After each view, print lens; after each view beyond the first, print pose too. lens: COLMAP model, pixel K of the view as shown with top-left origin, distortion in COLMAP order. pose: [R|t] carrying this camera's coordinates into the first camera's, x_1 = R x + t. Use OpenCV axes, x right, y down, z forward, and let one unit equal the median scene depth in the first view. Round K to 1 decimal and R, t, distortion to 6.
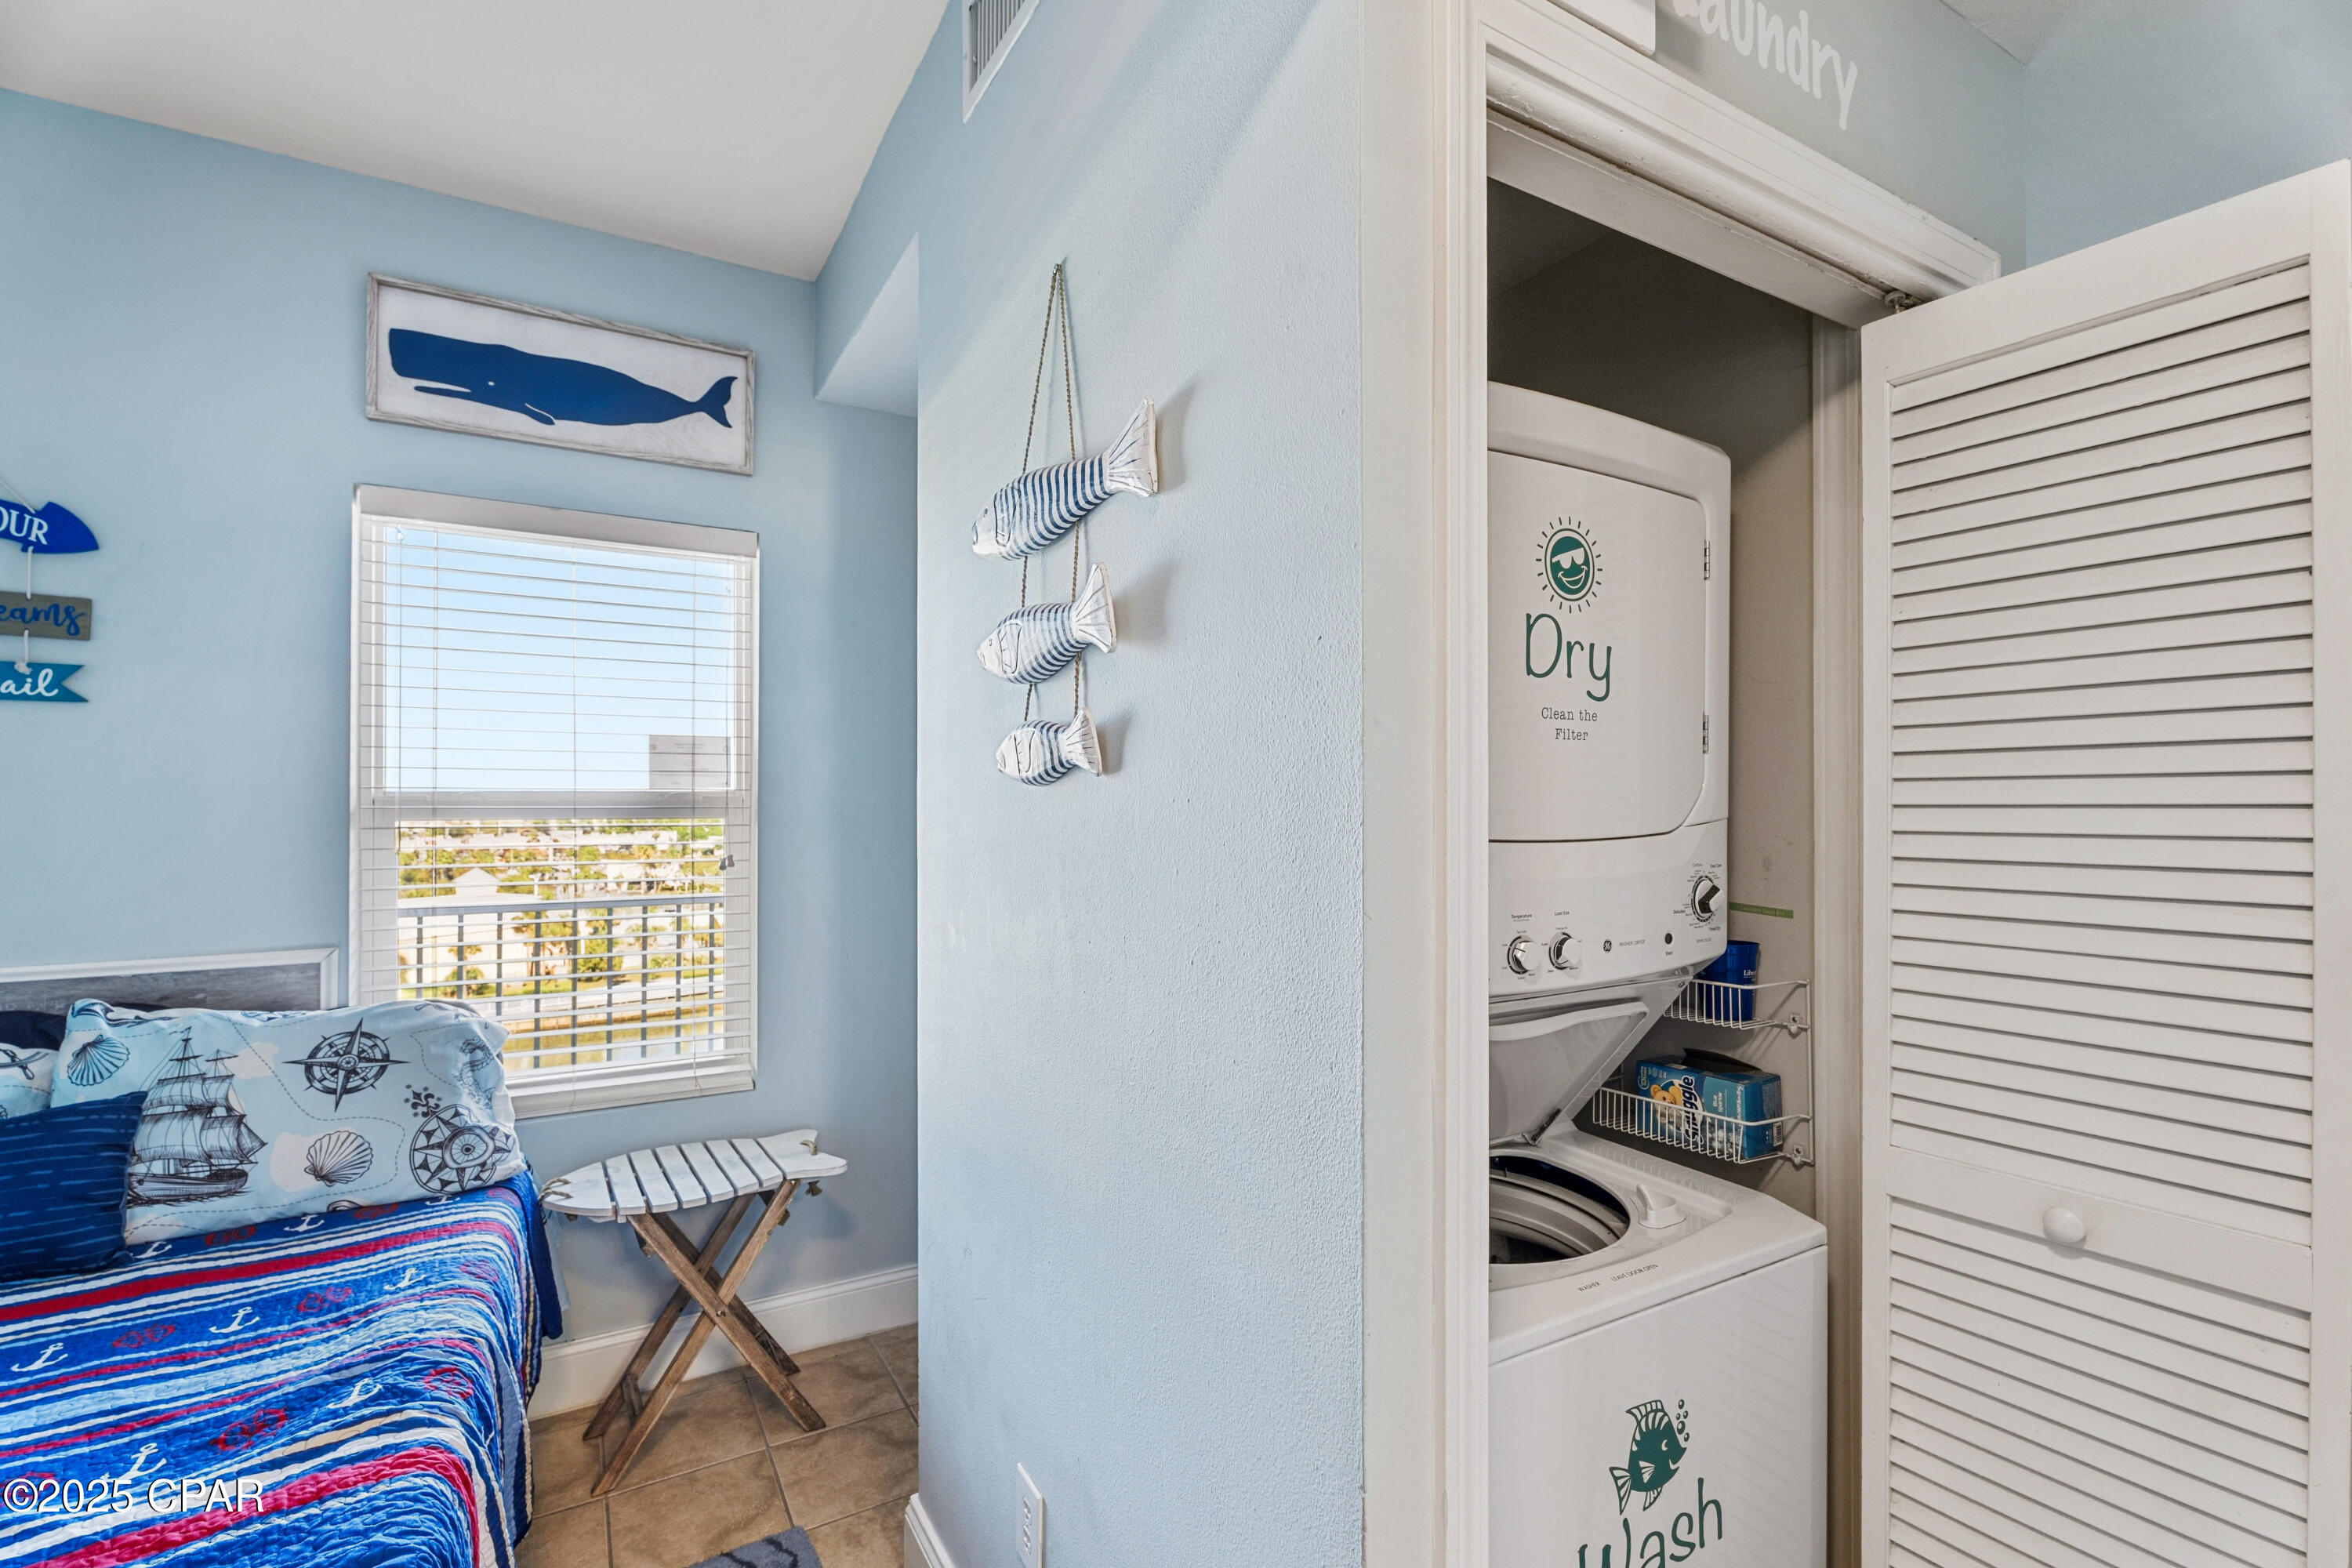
lens RADIAL K [[1051.7, 0, 1175.1], [0, 1051.7, 794.9], [0, 0, 1]] dist [-0.000190, 0.000567]
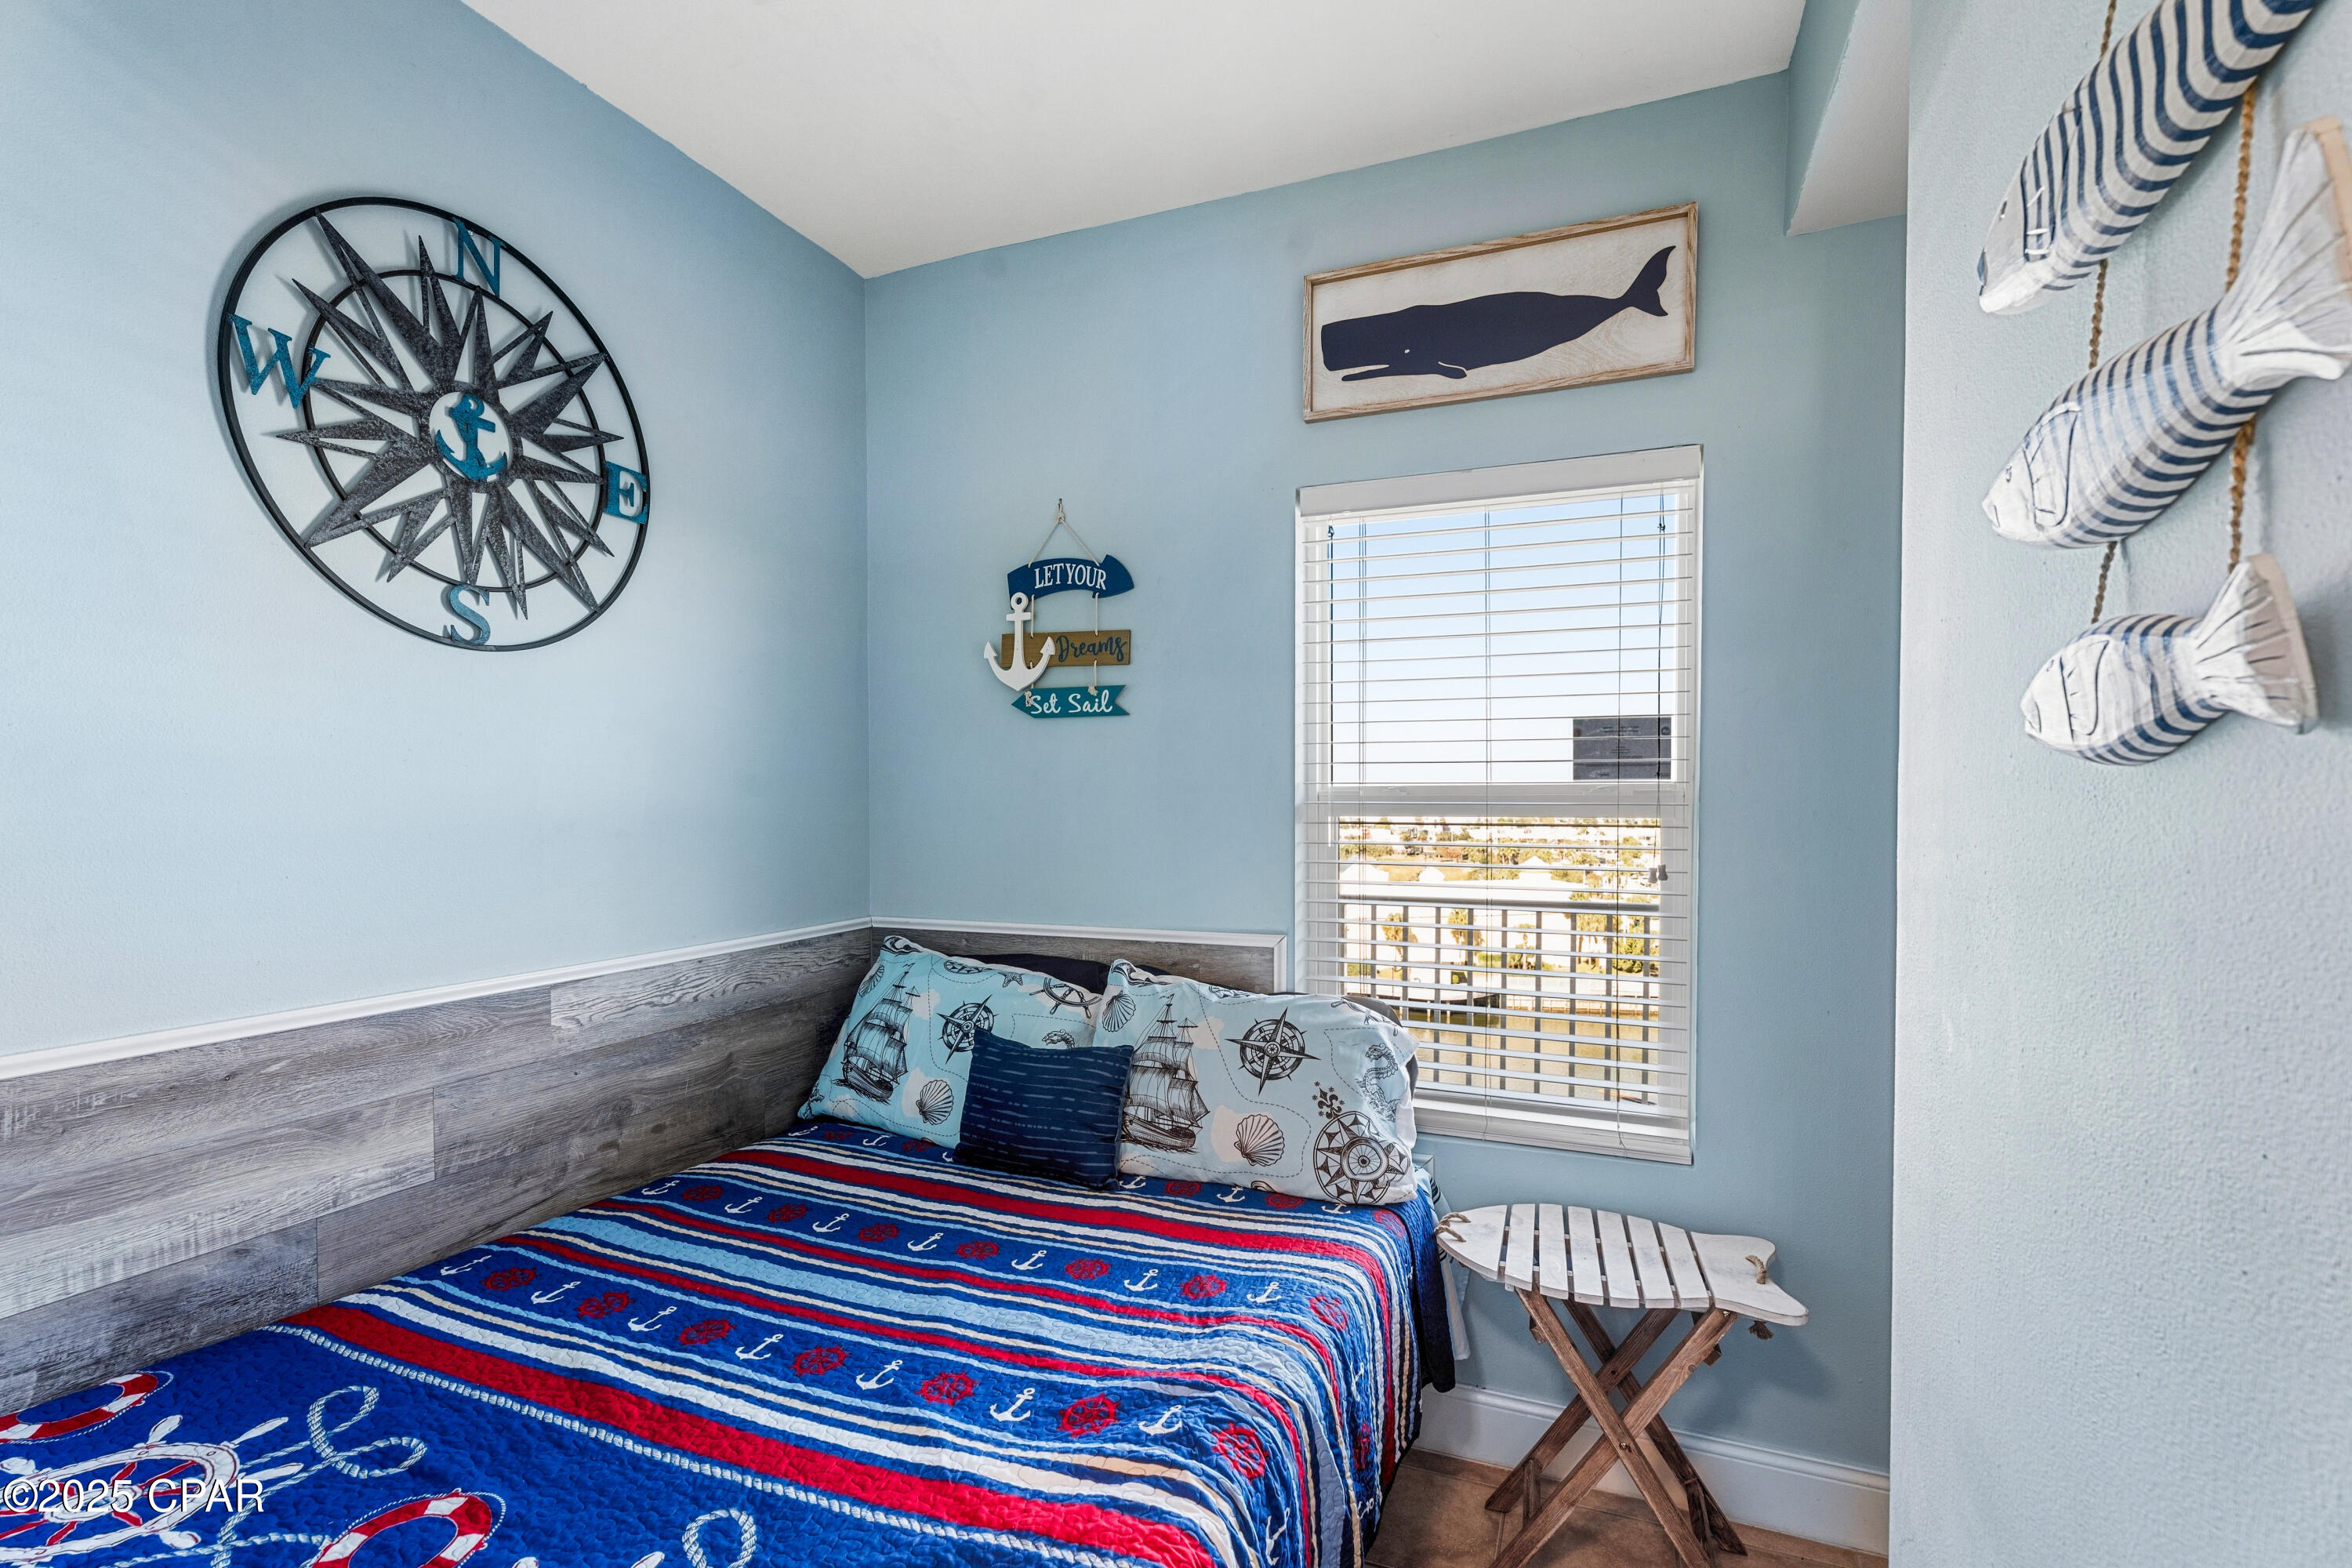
lens RADIAL K [[1051.7, 0, 1210.1], [0, 1051.7, 823.6], [0, 0, 1]] dist [-0.000190, 0.000567]
pose [[0.612609, 0.020813, -0.790112, -0.009825], [0.004579, 0.999543, 0.029880, 0.001262], [0.790373, -0.021923, 0.612234, 0.320694]]
